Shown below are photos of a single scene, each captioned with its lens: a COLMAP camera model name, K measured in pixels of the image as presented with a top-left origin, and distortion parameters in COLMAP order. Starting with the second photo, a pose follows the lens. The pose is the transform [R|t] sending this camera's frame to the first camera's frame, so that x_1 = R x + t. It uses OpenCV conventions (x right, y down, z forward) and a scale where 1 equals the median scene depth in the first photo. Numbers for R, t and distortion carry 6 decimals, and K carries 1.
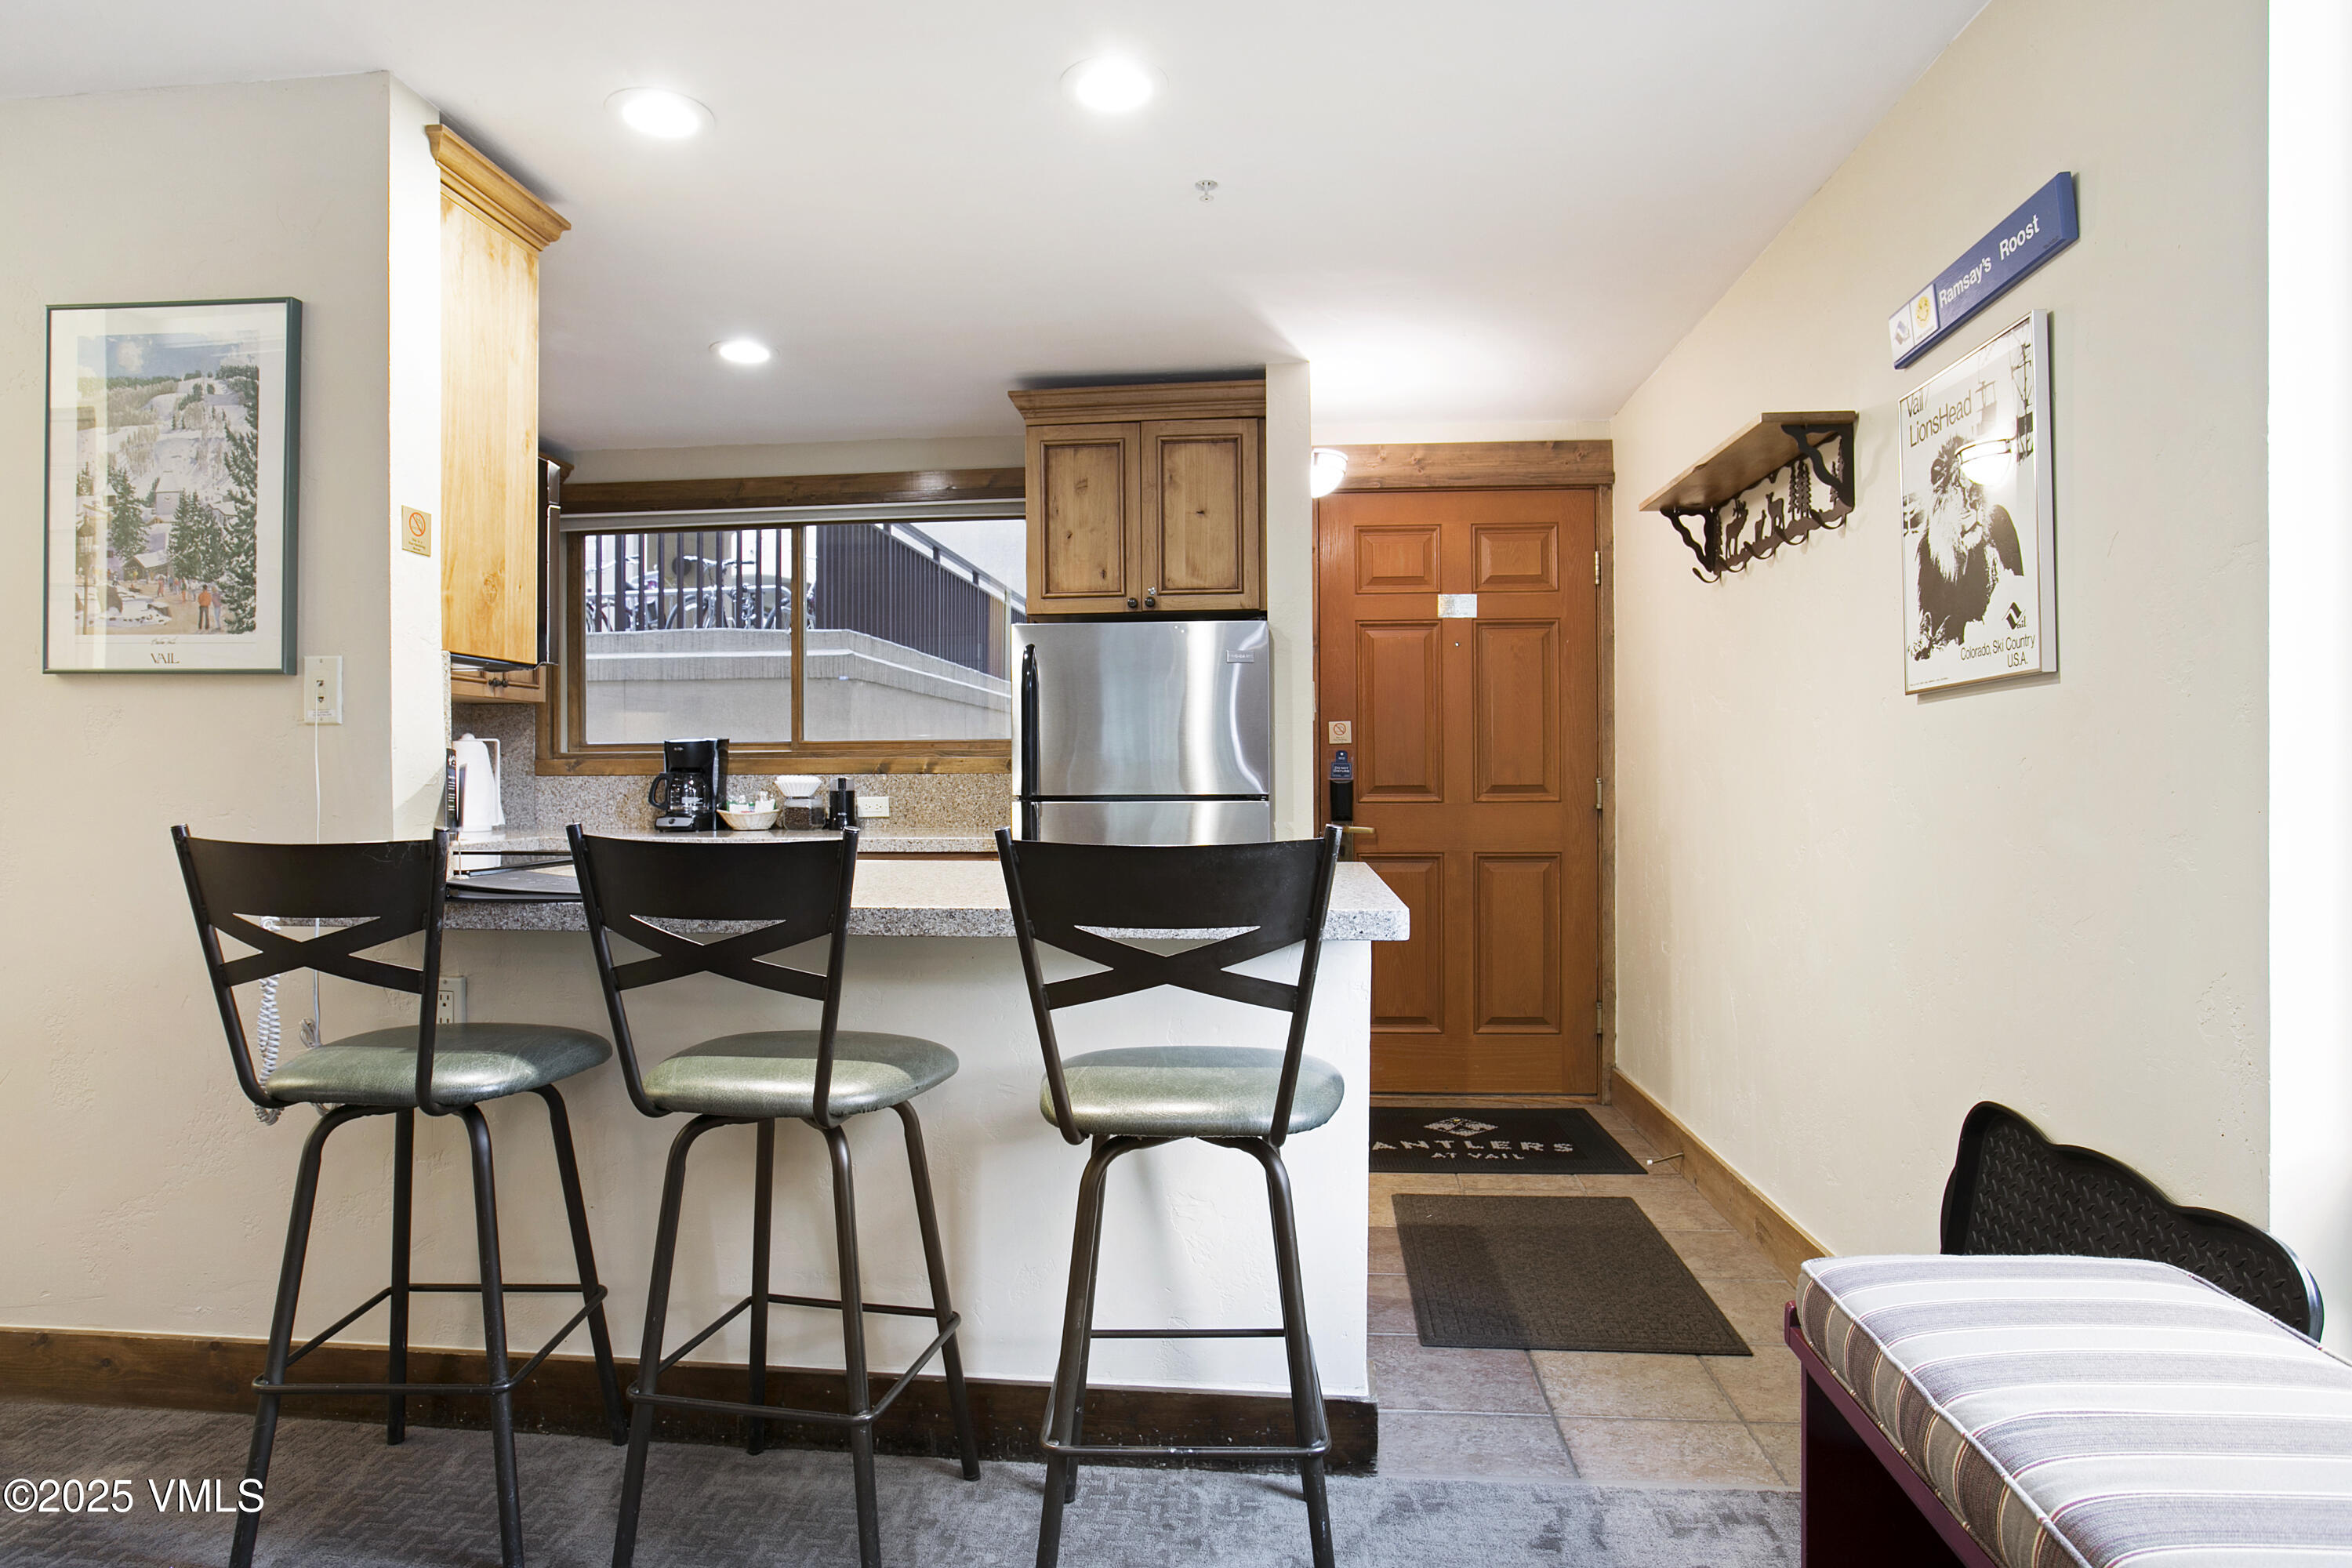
lens RADIAL K [[1357.8, 0, 1176.0], [0, 1357.8, 784.0], [0, 0, 1]] dist [-0.002150, 0.000131]
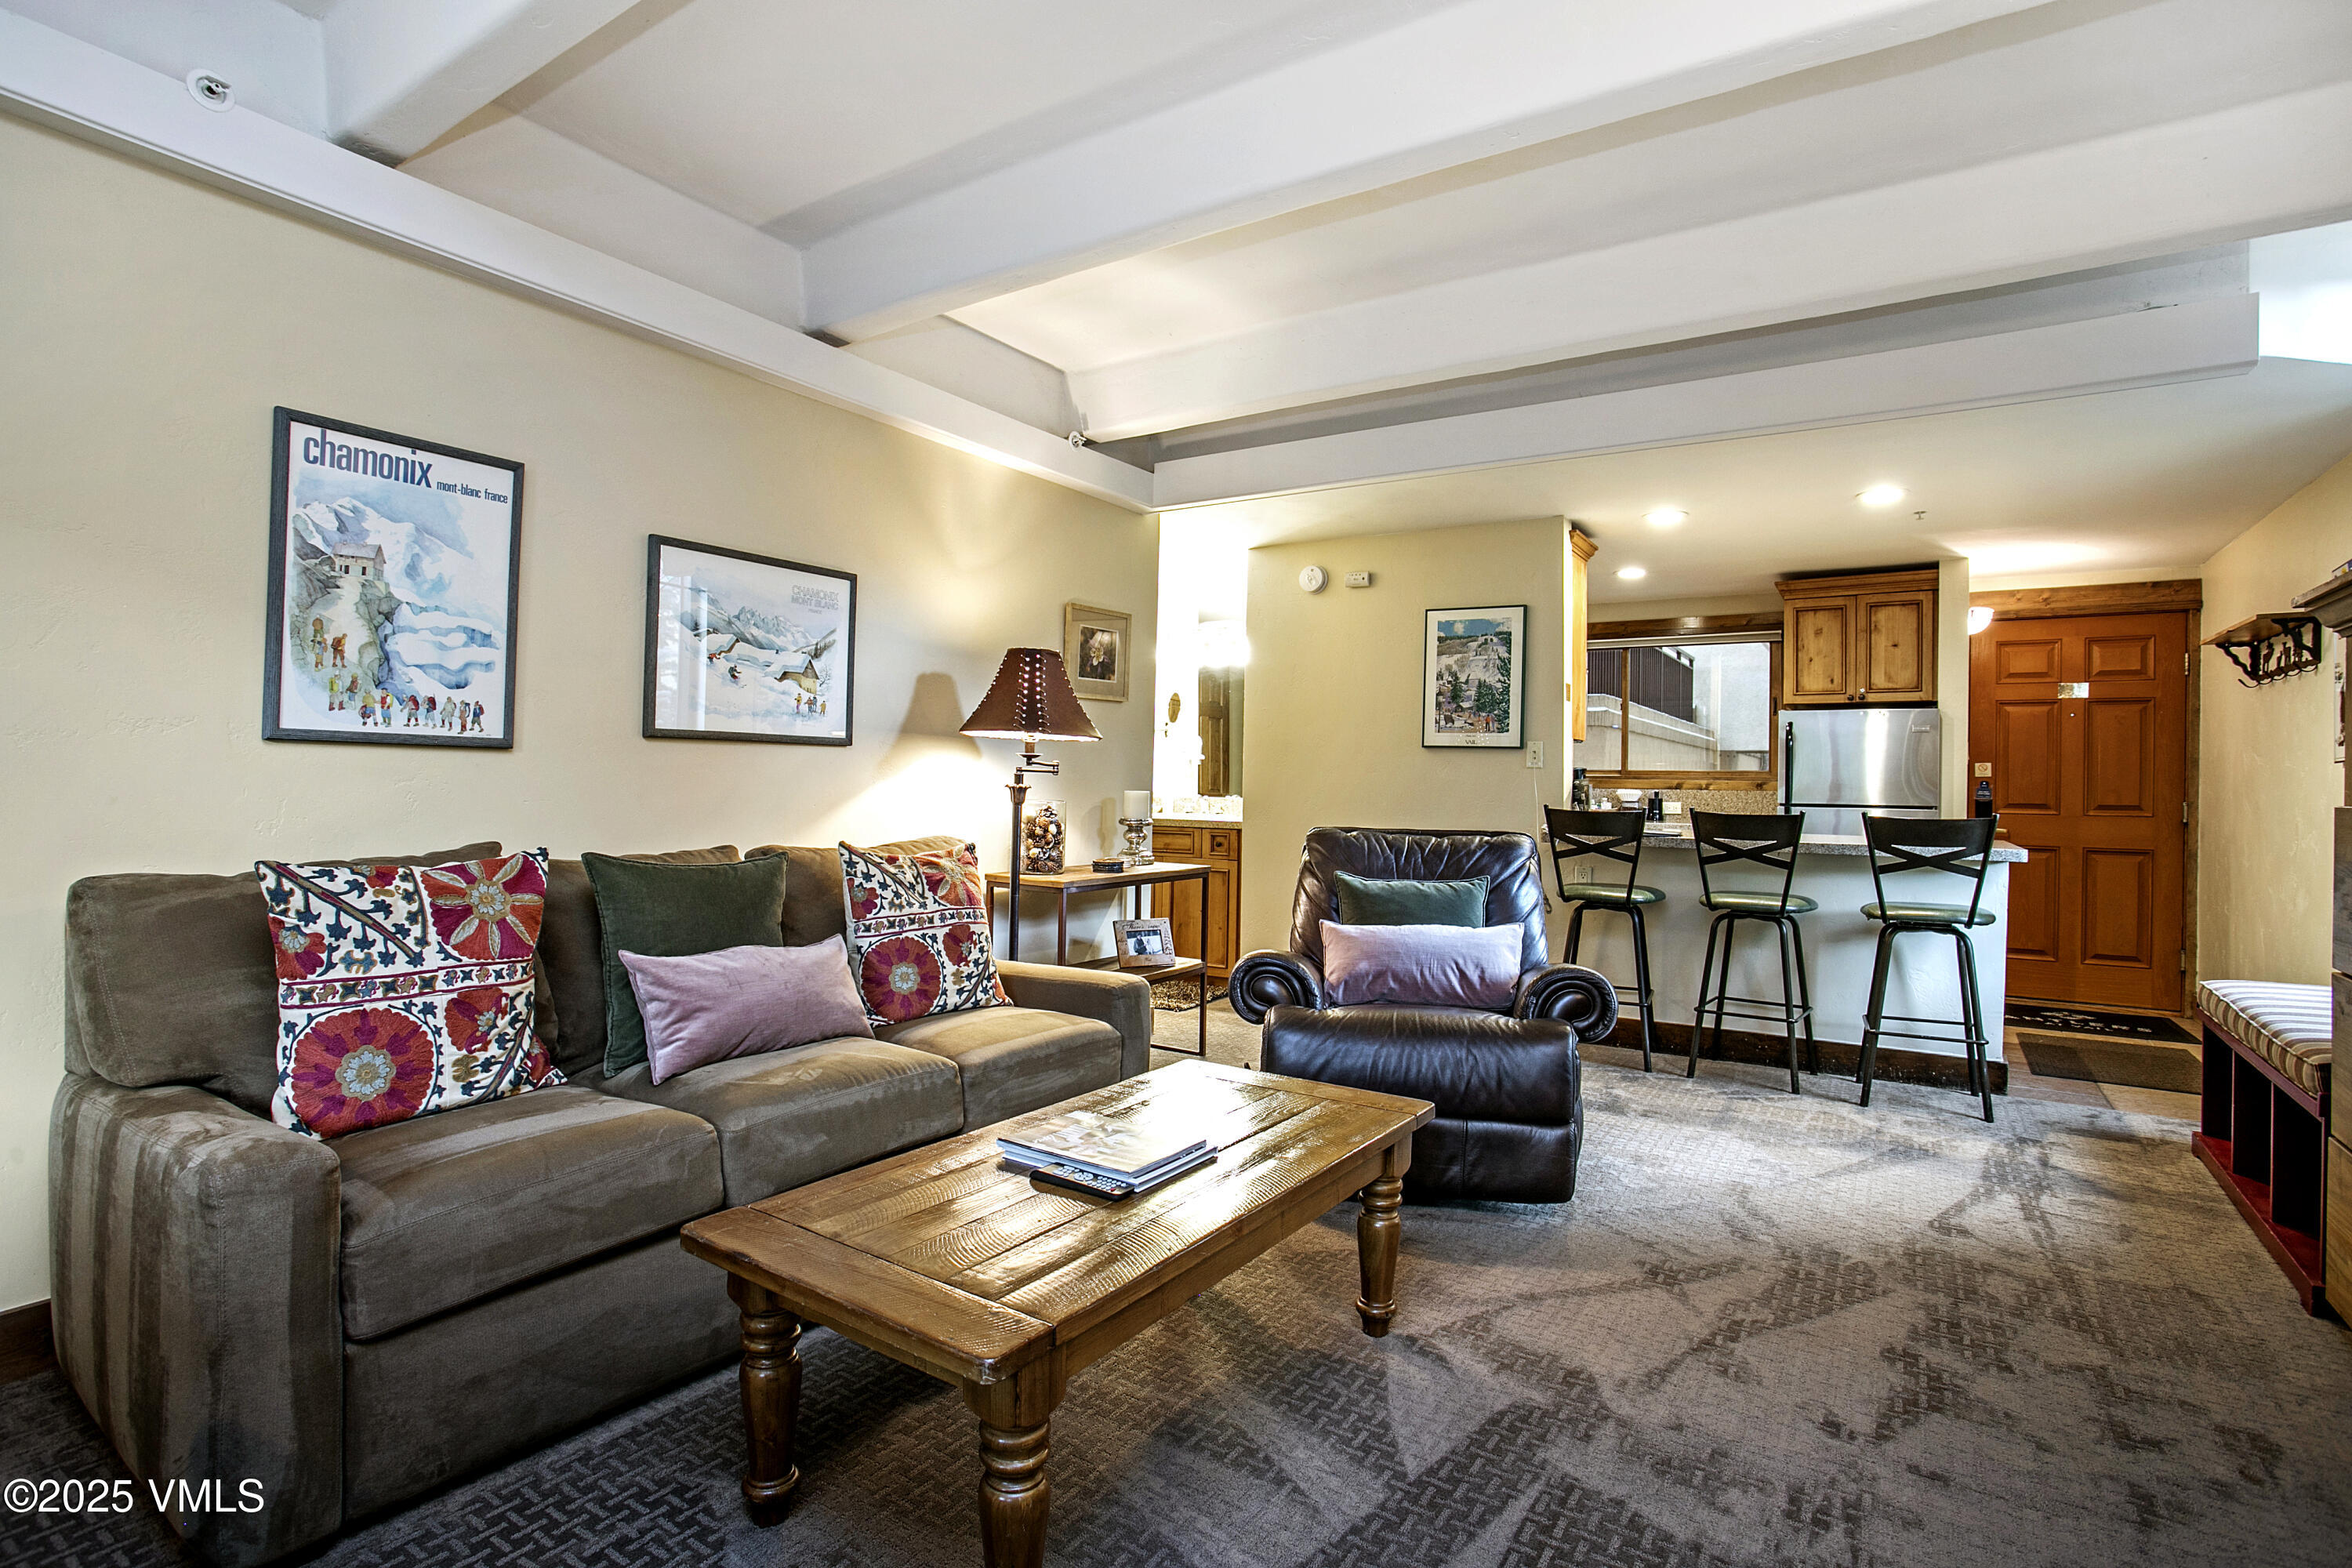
lens RADIAL K [[1241.2, 0, 1176.0], [0, 1241.2, 784.0], [0, 0, 1]] dist [-0.034929, 0.037580]
pose [[0.902807, 0.019013, -0.429625, -0.132950], [-0.022396, 0.999745, -0.002818, 0.005187], [0.429462, 0.012166, 0.903003, -0.839013]]
